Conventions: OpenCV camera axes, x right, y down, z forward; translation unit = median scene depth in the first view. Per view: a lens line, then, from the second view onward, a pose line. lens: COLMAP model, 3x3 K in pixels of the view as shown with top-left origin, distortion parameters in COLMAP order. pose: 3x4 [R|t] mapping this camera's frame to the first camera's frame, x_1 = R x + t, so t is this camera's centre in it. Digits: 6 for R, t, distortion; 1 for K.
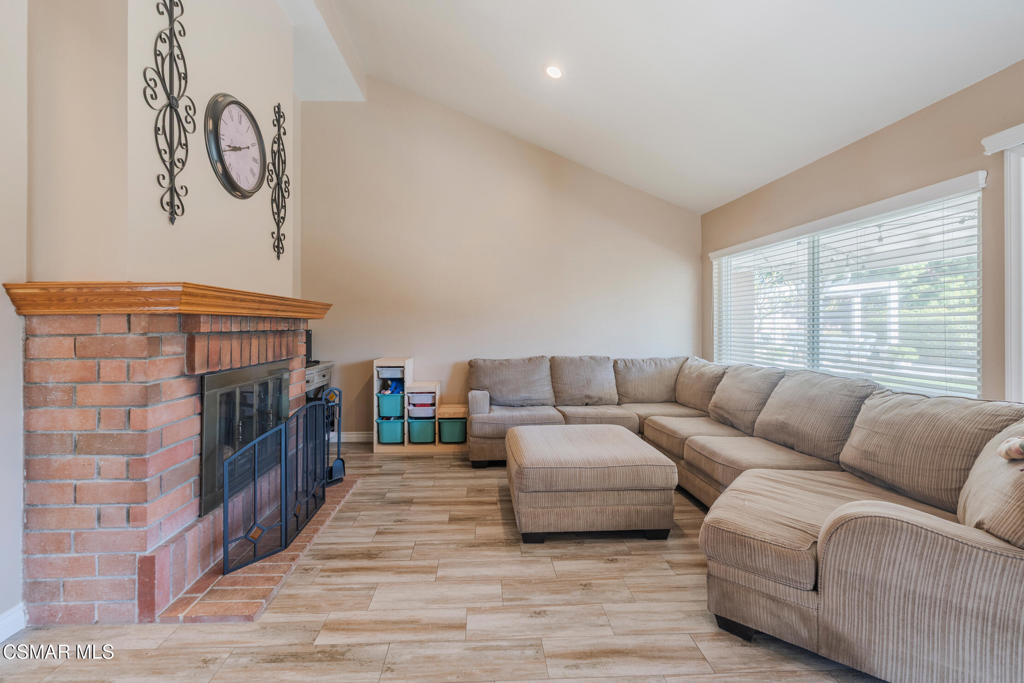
lens RADIAL K [[414.1, 0, 495.6], [0, 414.1, 323.2], [0, 0, 1]] dist [-0.002315, -0.000278]
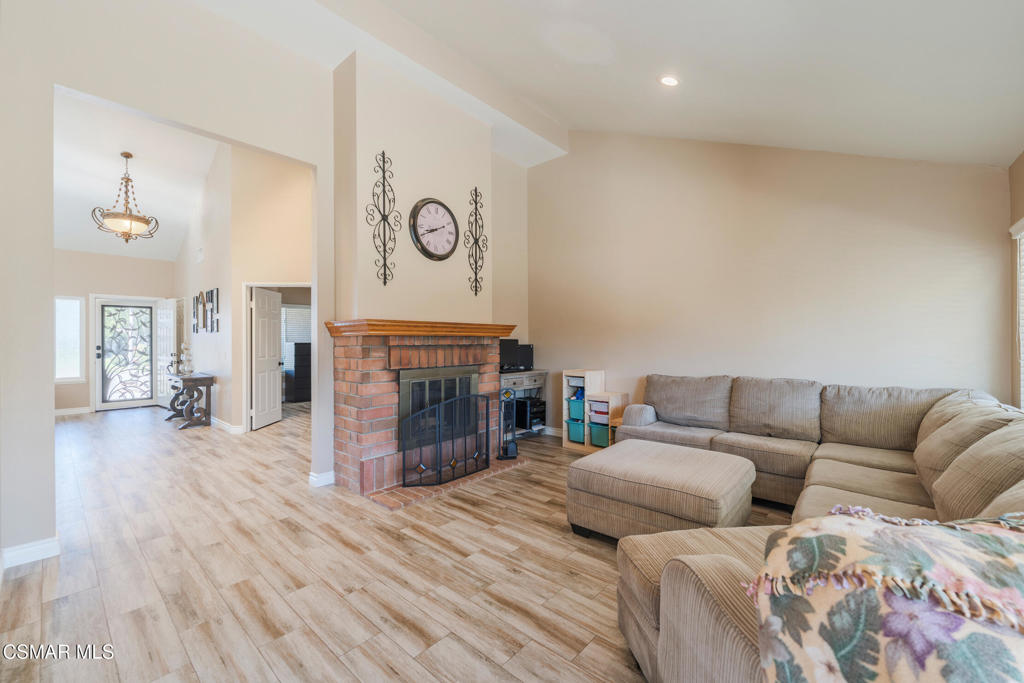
lens RADIAL K [[414.1, 0, 531.0], [0, 414.1, 341.2], [0, 0, 1]] dist [-0.002315, -0.000278]
pose [[0.736895, 0.001680, -0.676005, 0.791342], [0.002505, 0.999983, 0.005215, -0.003570], [0.676003, -0.005537, 0.736878, 0.085794]]
